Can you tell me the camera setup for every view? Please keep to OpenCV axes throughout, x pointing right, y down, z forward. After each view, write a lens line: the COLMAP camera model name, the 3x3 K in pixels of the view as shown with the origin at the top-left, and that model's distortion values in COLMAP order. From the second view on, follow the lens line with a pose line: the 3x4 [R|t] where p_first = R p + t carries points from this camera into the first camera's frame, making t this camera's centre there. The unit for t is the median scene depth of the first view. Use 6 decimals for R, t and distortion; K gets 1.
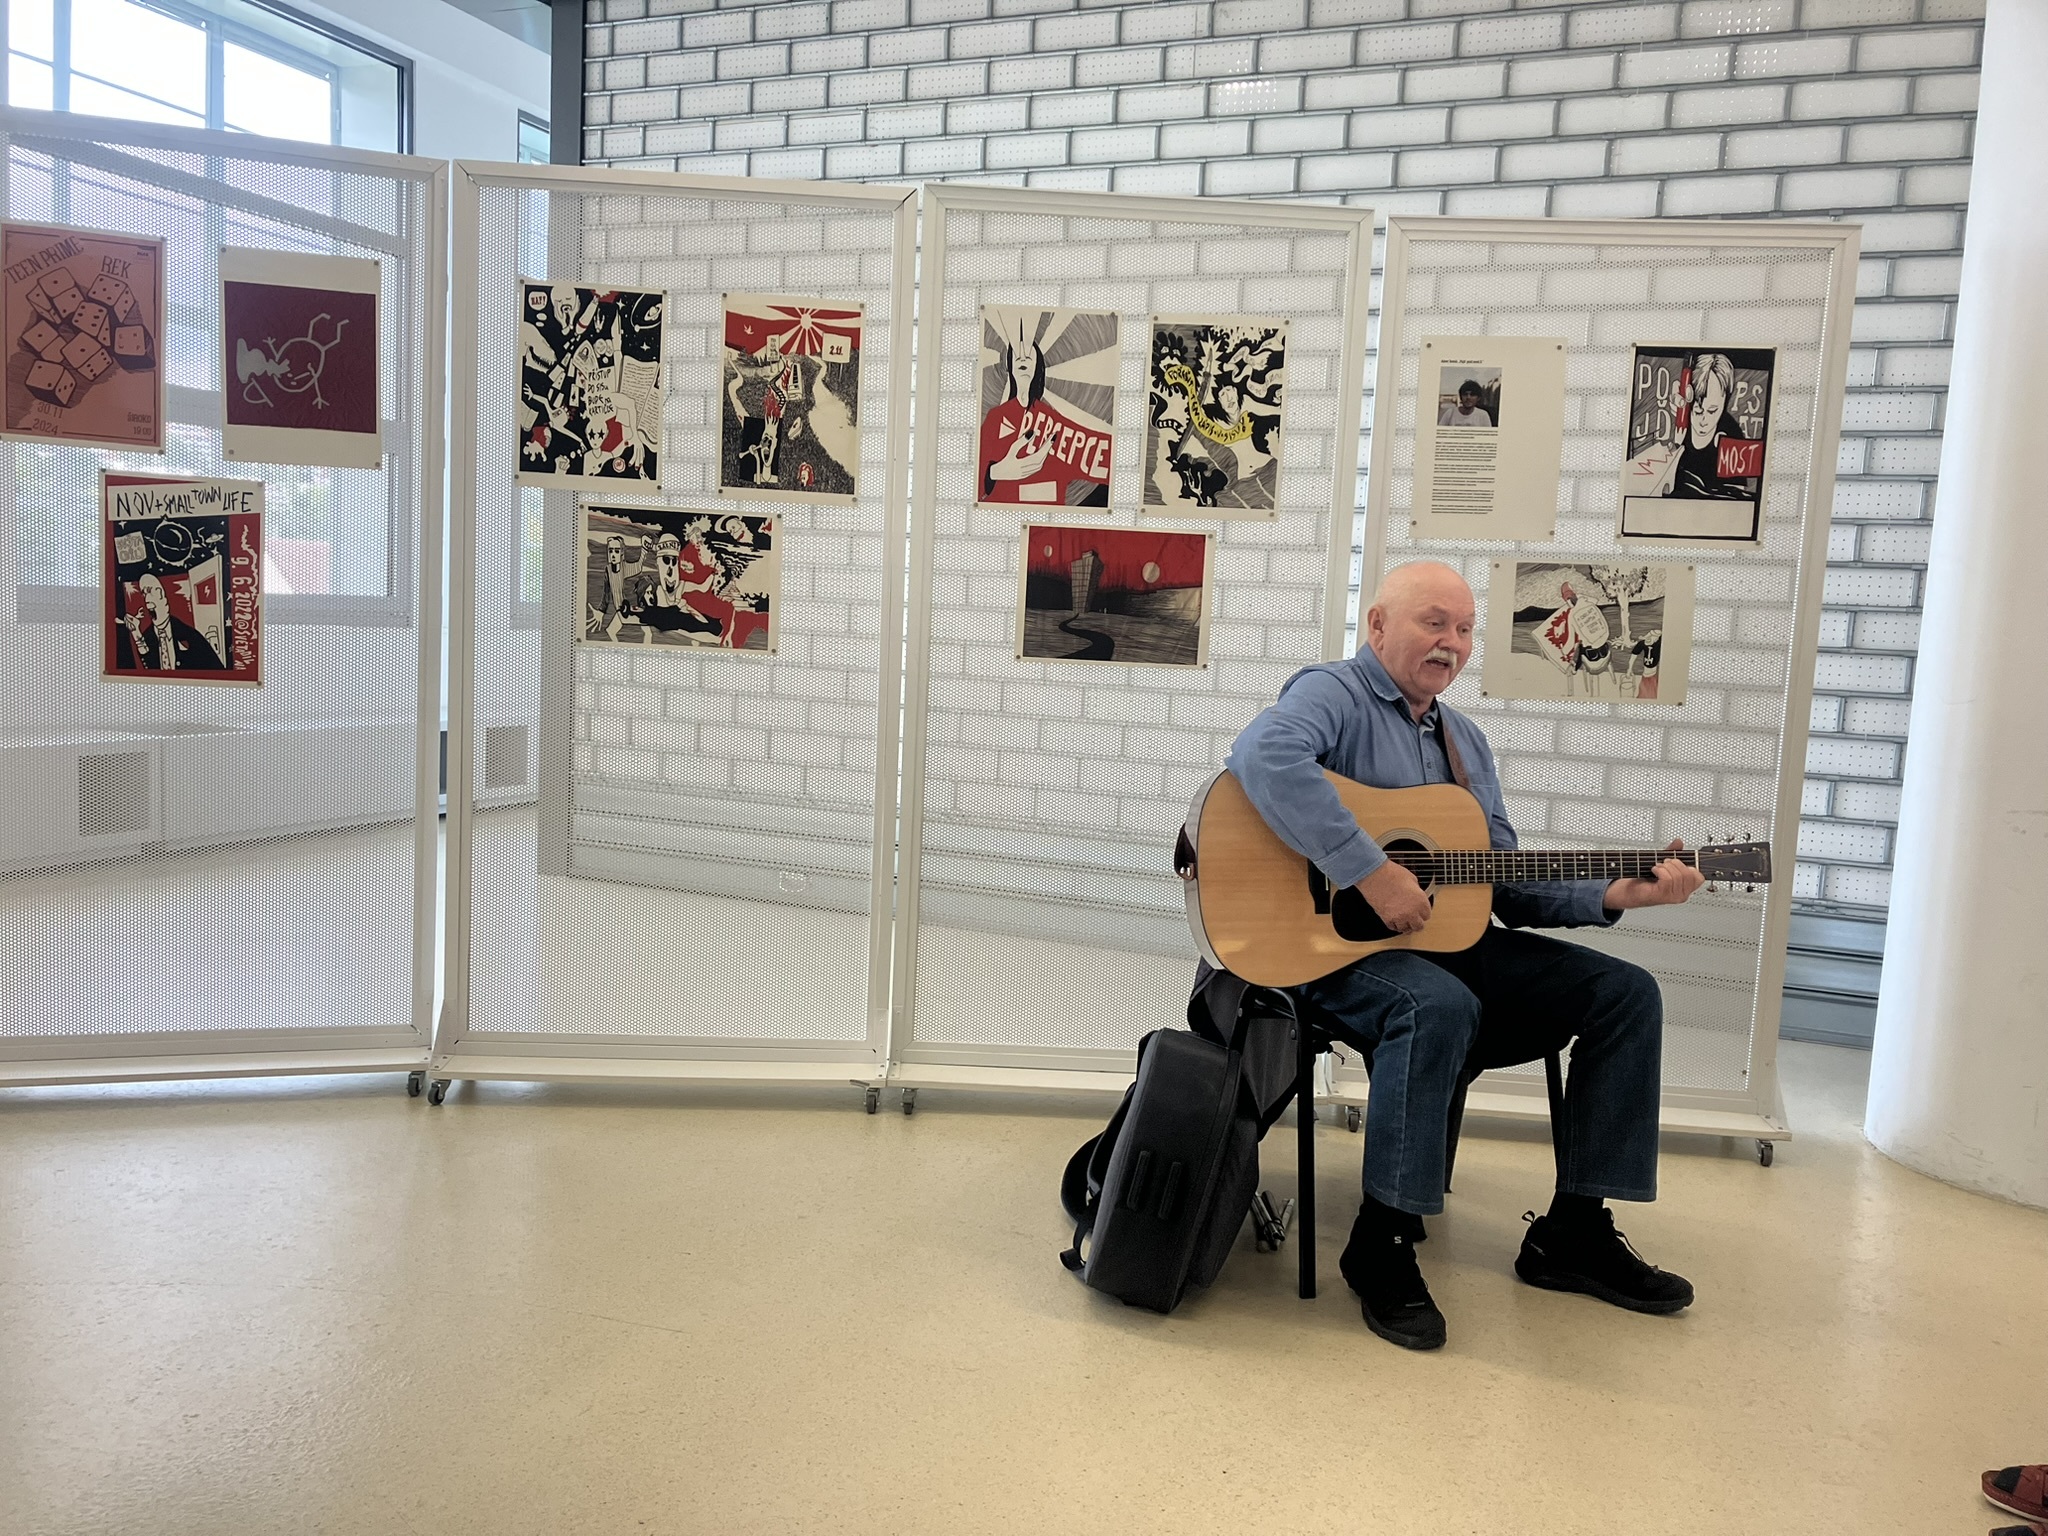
lens RADIAL K [[1689.6, 0, 1005.7], [0, 1689.6, 787.6], [0, 0, 1]] dist [0.043492, -0.054143]
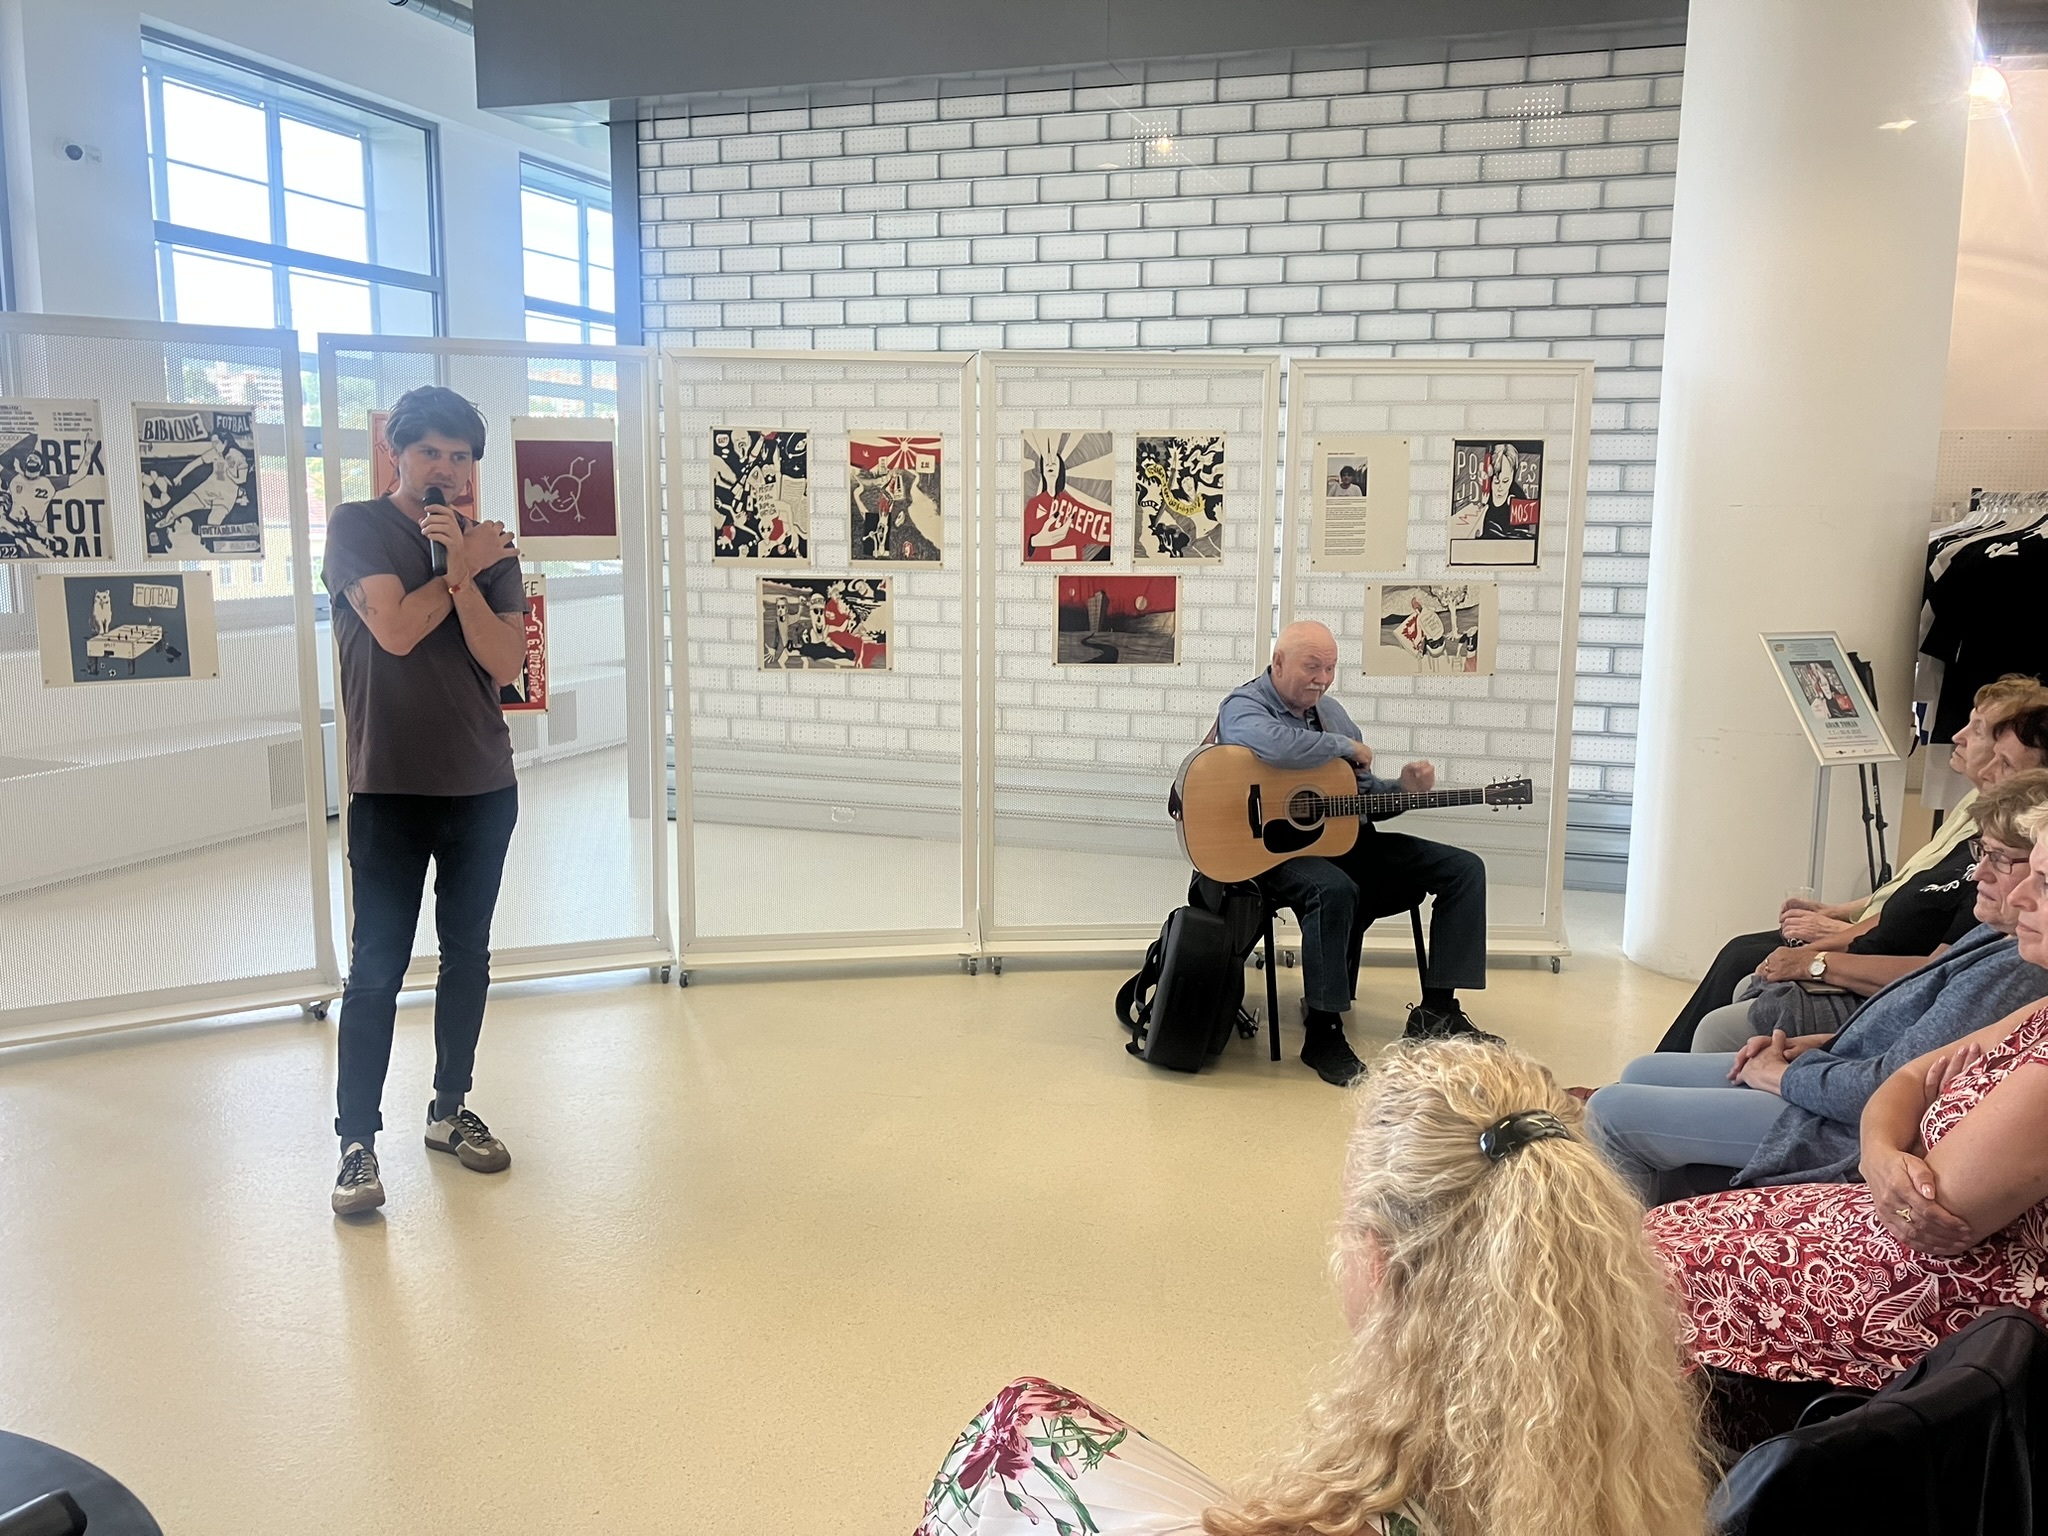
lens RADIAL K [[1689.6, 0, 1004.0], [0, 1689.6, 777.6], [0, 0, 1]] dist [0.043492, -0.054143]
pose [[0.996425, -0.053404, 0.065468, -0.141466], [0.049553, 0.997021, 0.059102, -0.069175], [-0.068429, -0.055646, 0.996103, -0.486116]]
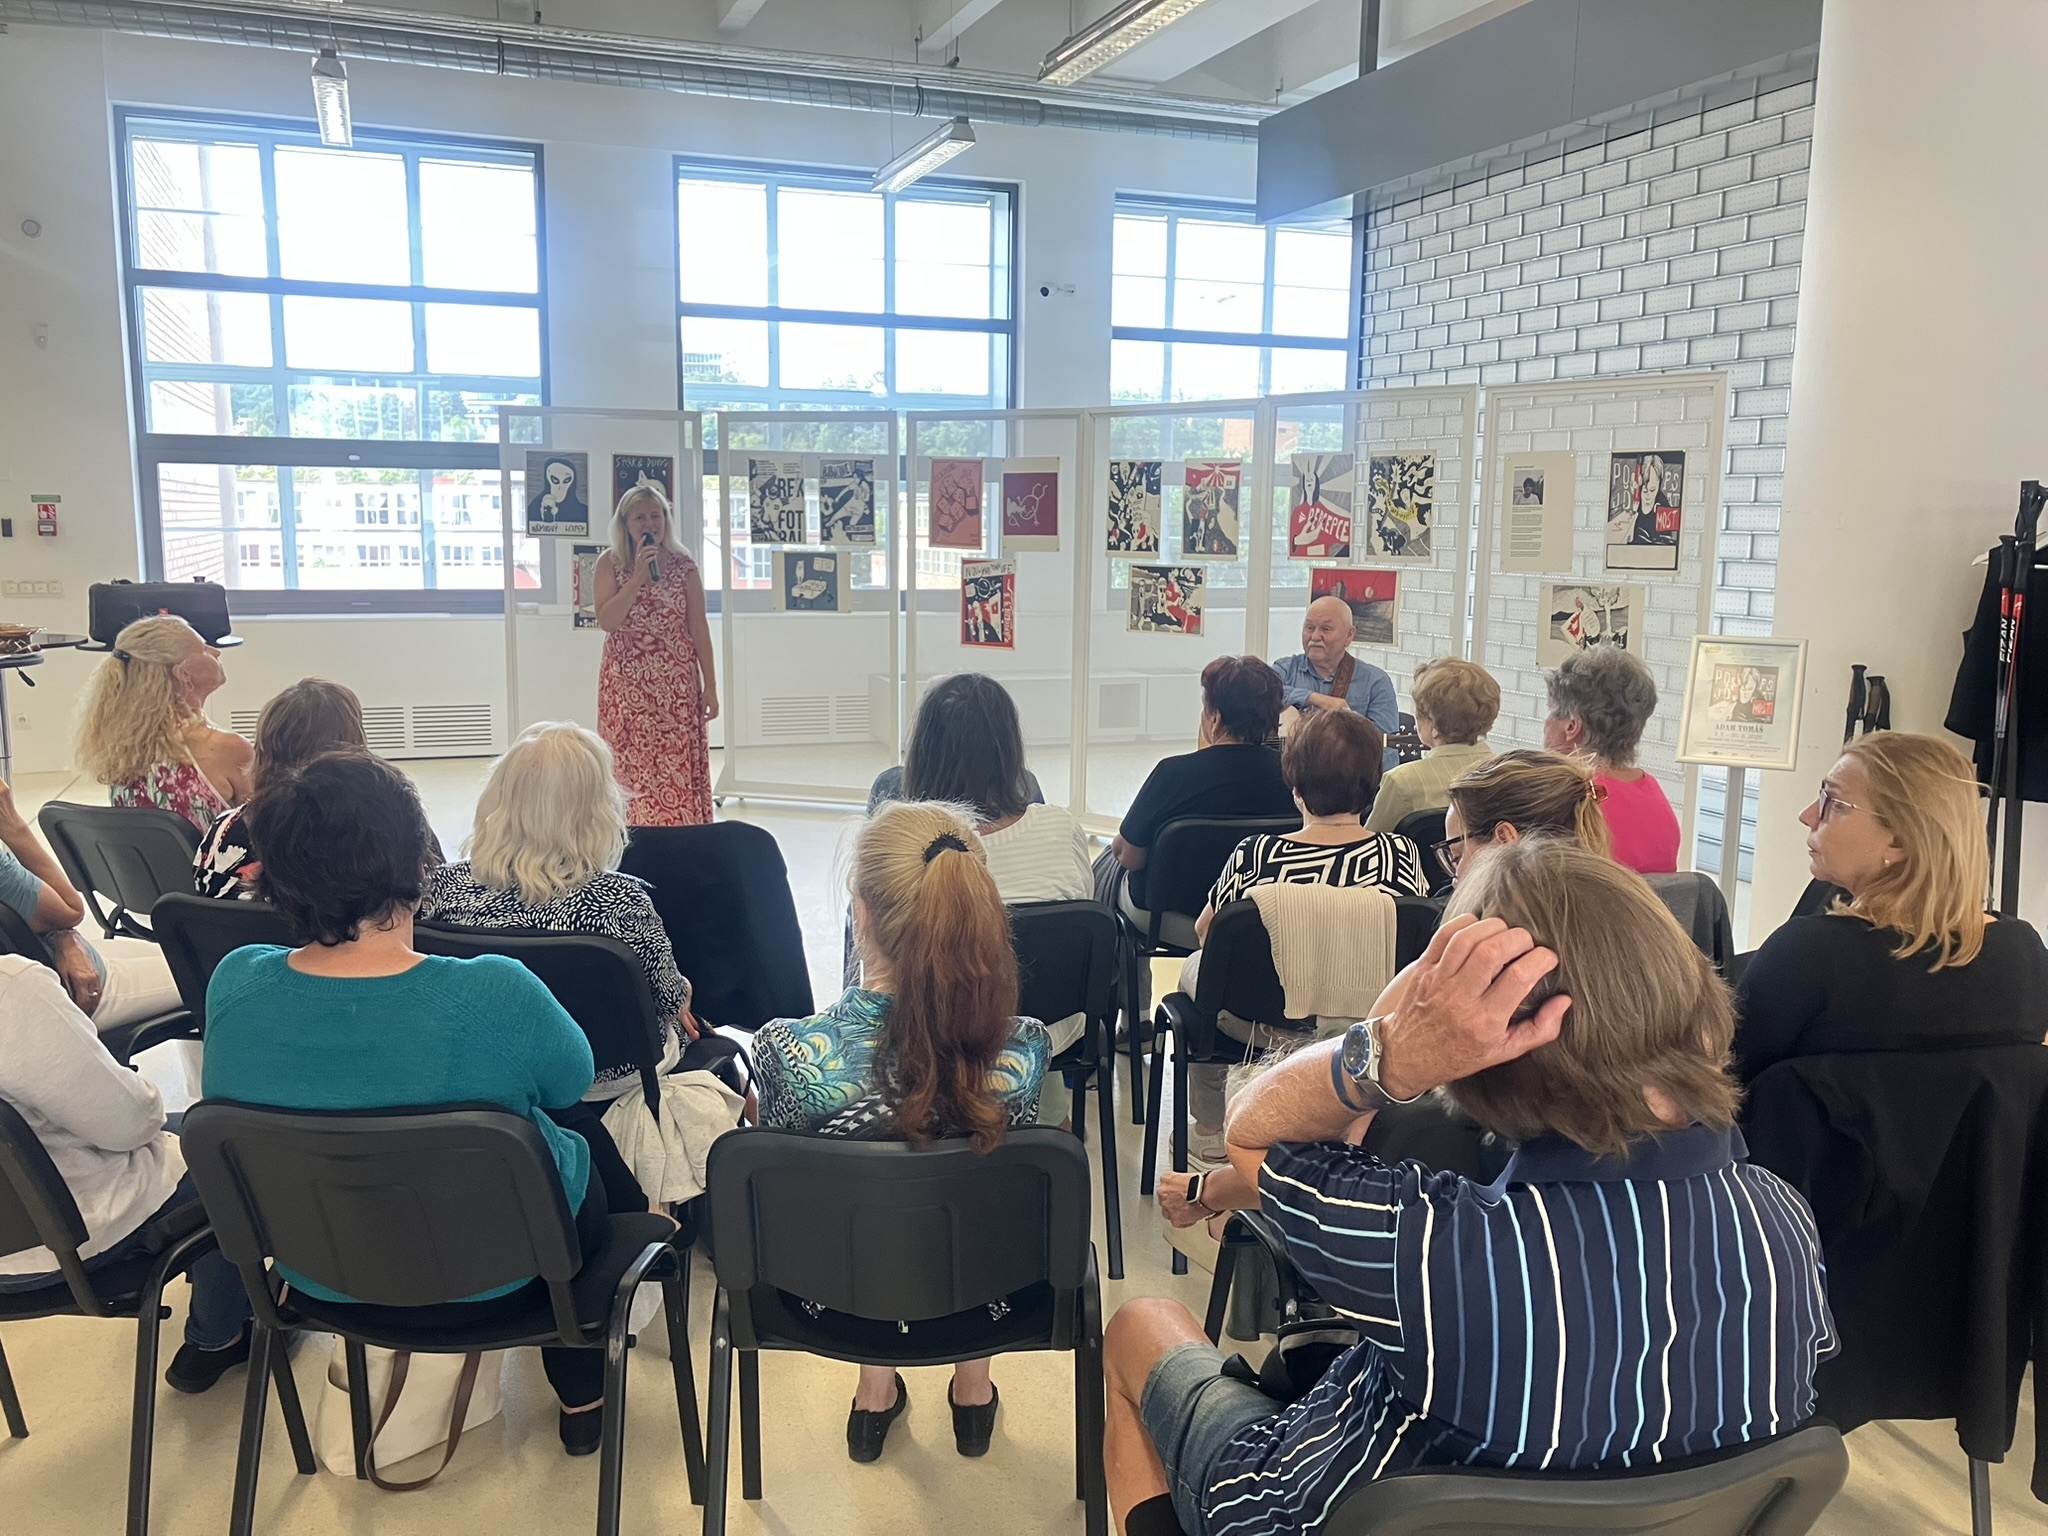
lens RADIAL K [[1689.6, 0, 1009.9], [0, 1689.6, 783.9], [0, 0, 1]] dist [0.043492, -0.054143]
pose [[0.687220, 0.071697, -0.722903, 1.167201], [-0.053248, 0.997412, 0.048303, 0.010076], [0.724496, 0.005299, 0.689259, -0.539625]]
